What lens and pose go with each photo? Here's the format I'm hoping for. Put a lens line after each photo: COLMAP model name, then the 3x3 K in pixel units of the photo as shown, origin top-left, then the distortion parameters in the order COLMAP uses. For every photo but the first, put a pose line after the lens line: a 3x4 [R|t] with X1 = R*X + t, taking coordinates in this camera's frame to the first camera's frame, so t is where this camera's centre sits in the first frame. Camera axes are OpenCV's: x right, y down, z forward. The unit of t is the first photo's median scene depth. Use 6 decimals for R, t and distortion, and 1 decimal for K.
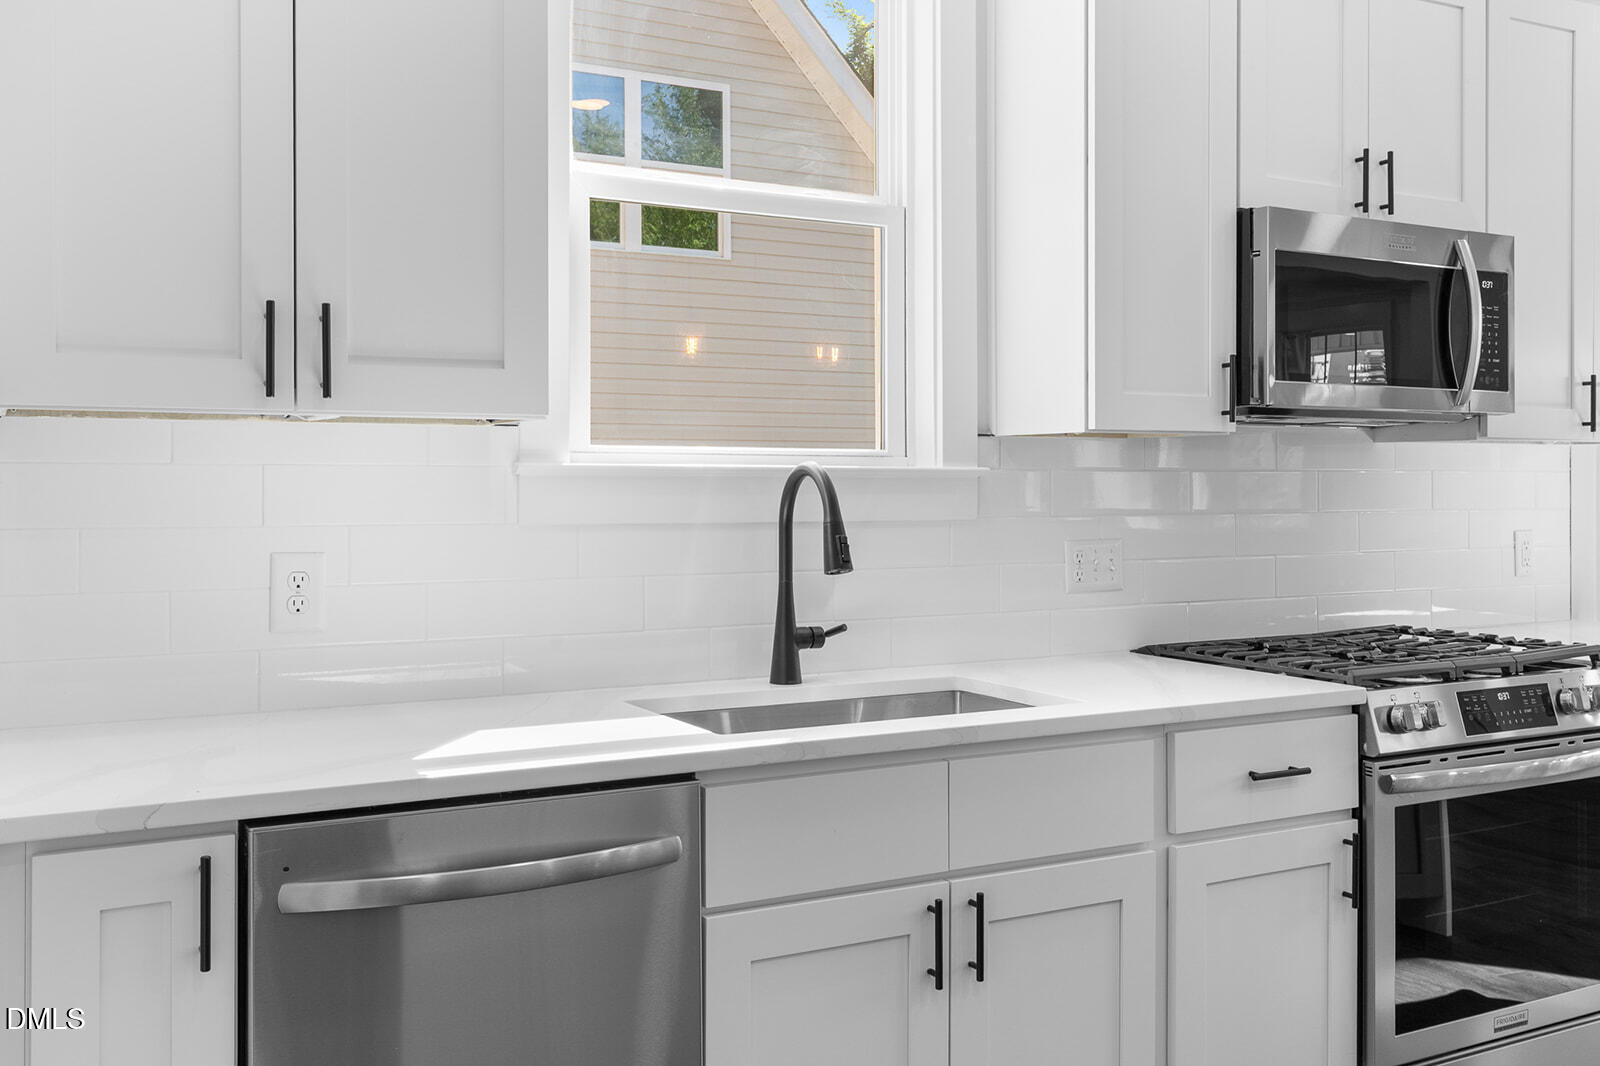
lens RADIAL K [[1483.6, 0, 805.6], [0, 1483.6, 477.6], [0, 0, 1]] dist [-0.000792, 0.000000]
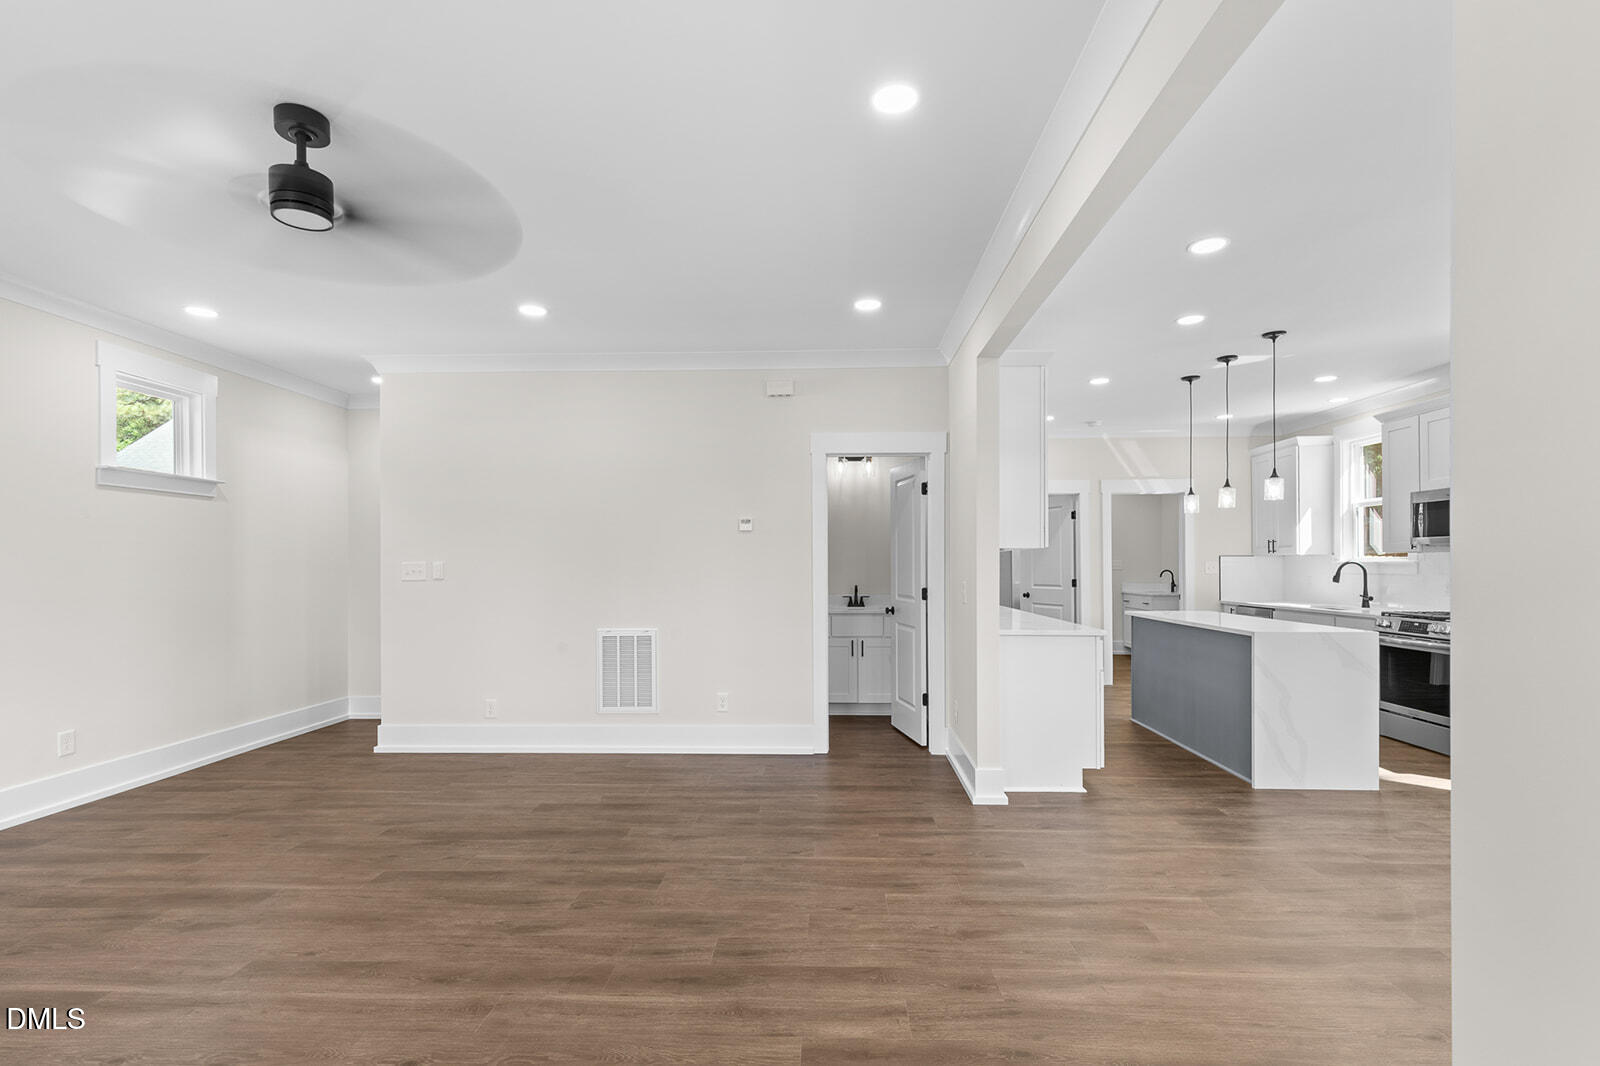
lens RADIAL K [[729.6, 0, 796.9], [0, 729.6, 564.0], [0, 0, 1]] dist [0.003832, -0.002699]
pose [[-0.527094, -0.000657, -0.849807, 2.775849], [0.004864, 0.999981, -0.003791, 0.000111], [0.849793, -0.006132, -0.527081, 0.654536]]
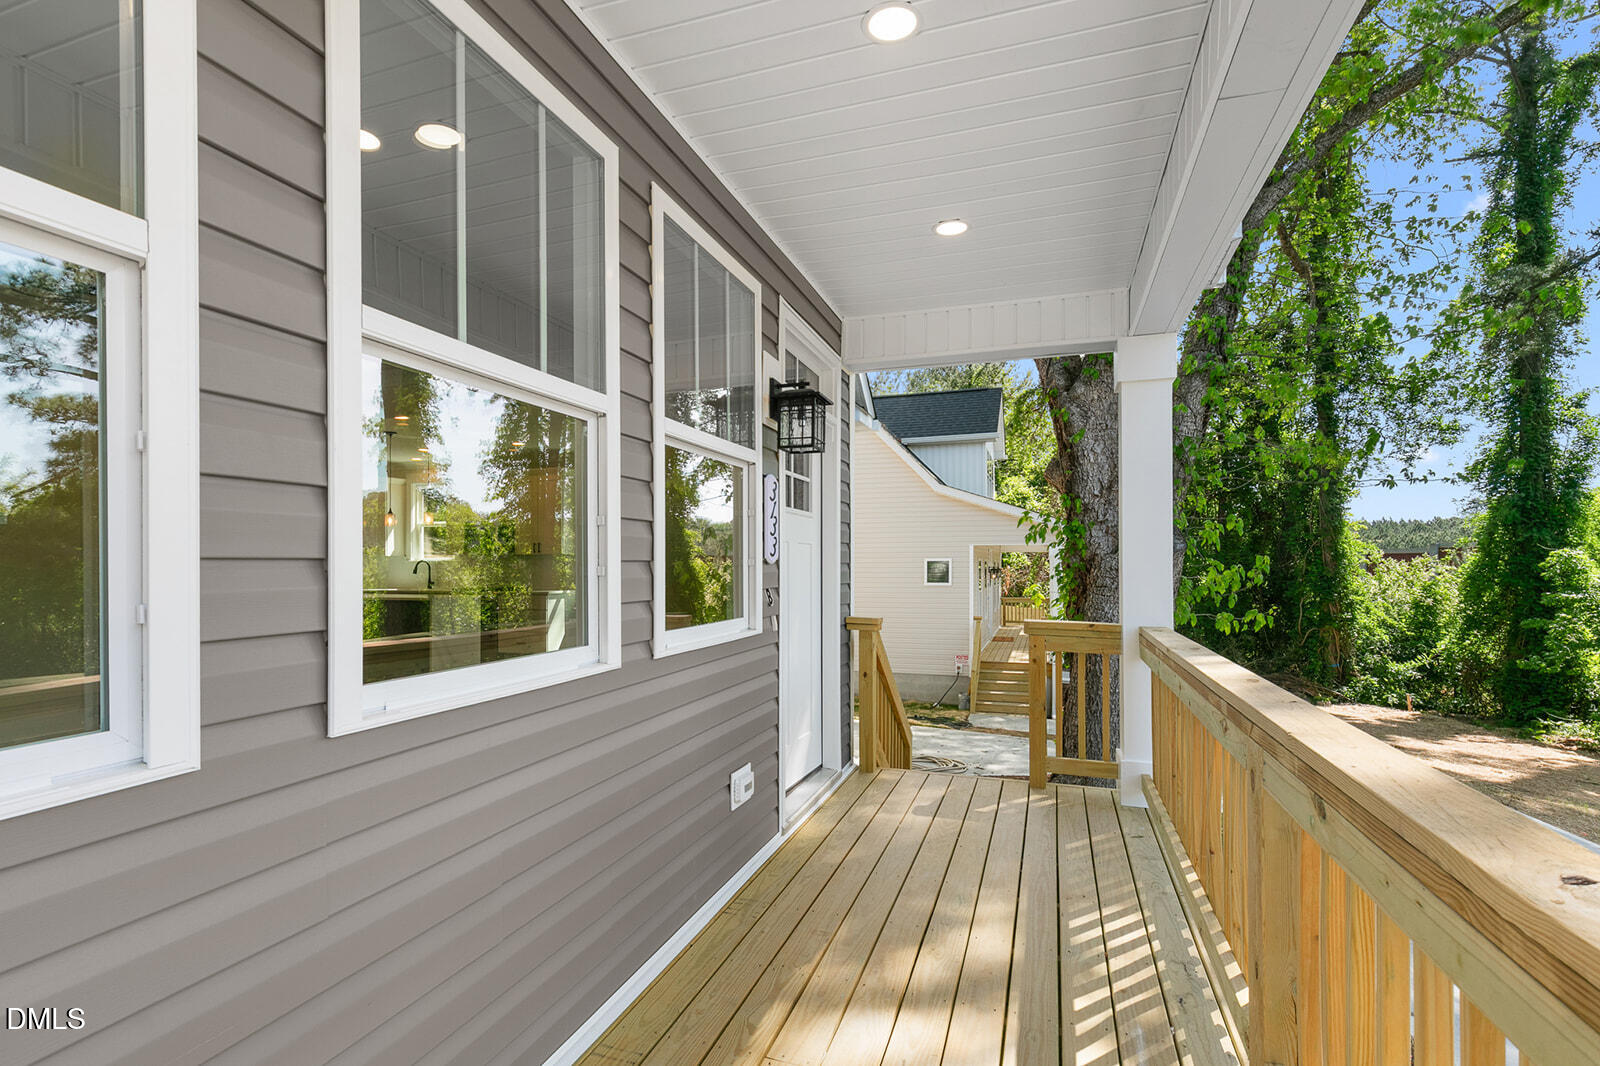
lens RADIAL K [[729.6, 0, 801.6], [0, 729.6, 548.4], [0, 0, 1]] dist [0.003832, -0.002699]
pose [[0.680705, -0.011173, -0.732472, 3.899264], [0.006407, 0.999936, -0.009299, -0.022375], [0.732529, 0.001637, 0.680733, -0.162365]]
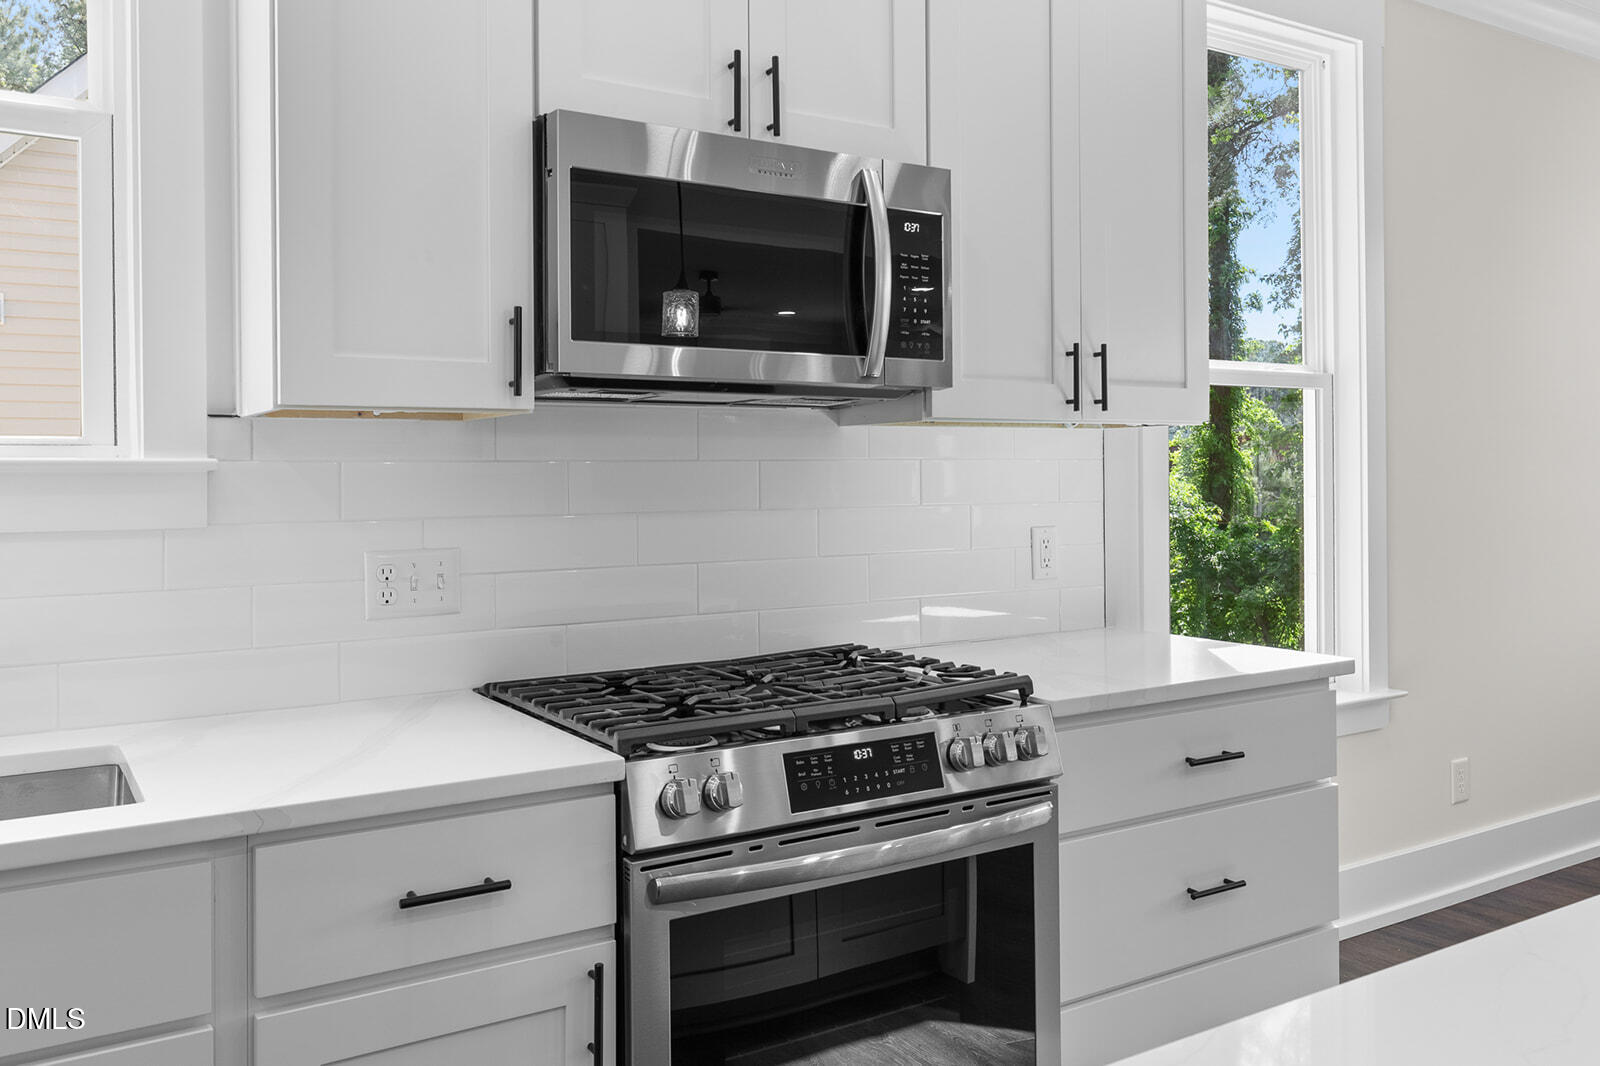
lens RADIAL K [[1291.3, 0, 826.4], [0, 1291.3, 467.2], [0, 0, 1]] dist [-0.010148, 0.004826]
pose [[0.996919, -0.006989, 0.078127, 0.400621], [0.007048, 0.999975, -0.000487, 0.000324], [-0.078122, 0.001036, 0.996943, 0.340406]]
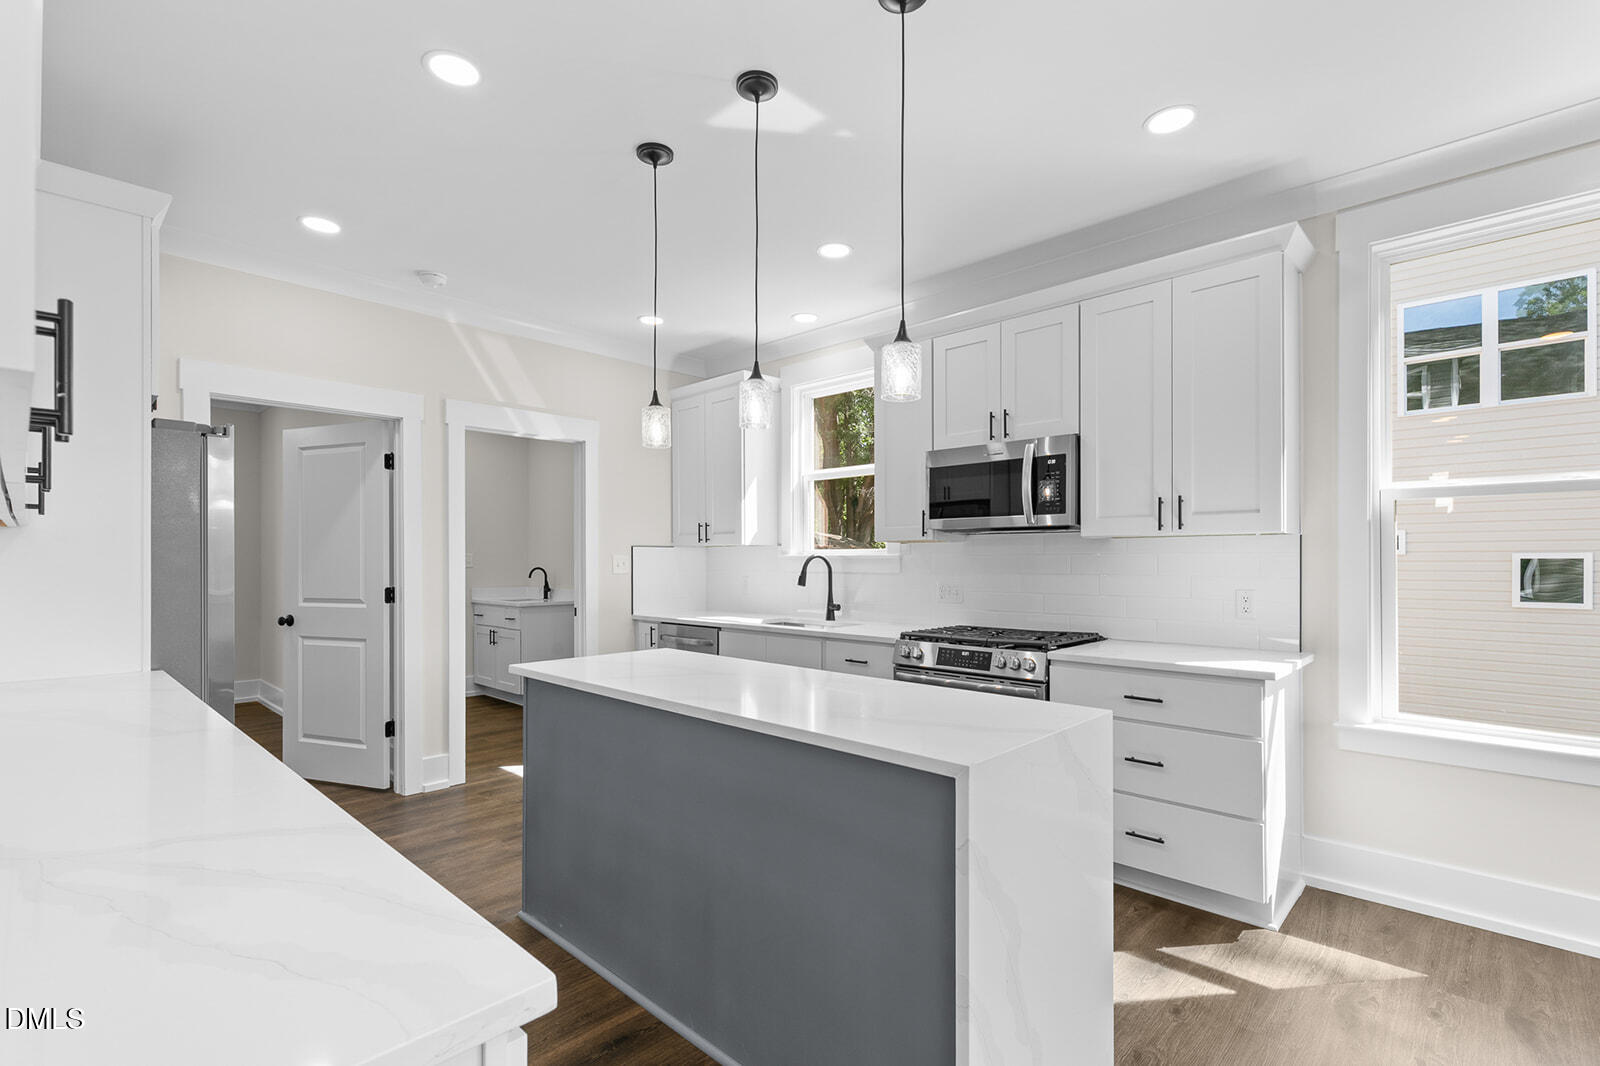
lens RADIAL K [[729.6, 0, 800.6], [0, 729.6, 555.5], [0, 0, 1]] dist [0.003832, -0.002699]
pose [[0.303865, -0.007296, -0.952687, 1.459935], [0.003413, 0.999973, -0.006569, 0.003142], [0.952709, -0.001256, 0.303882, 0.416862]]
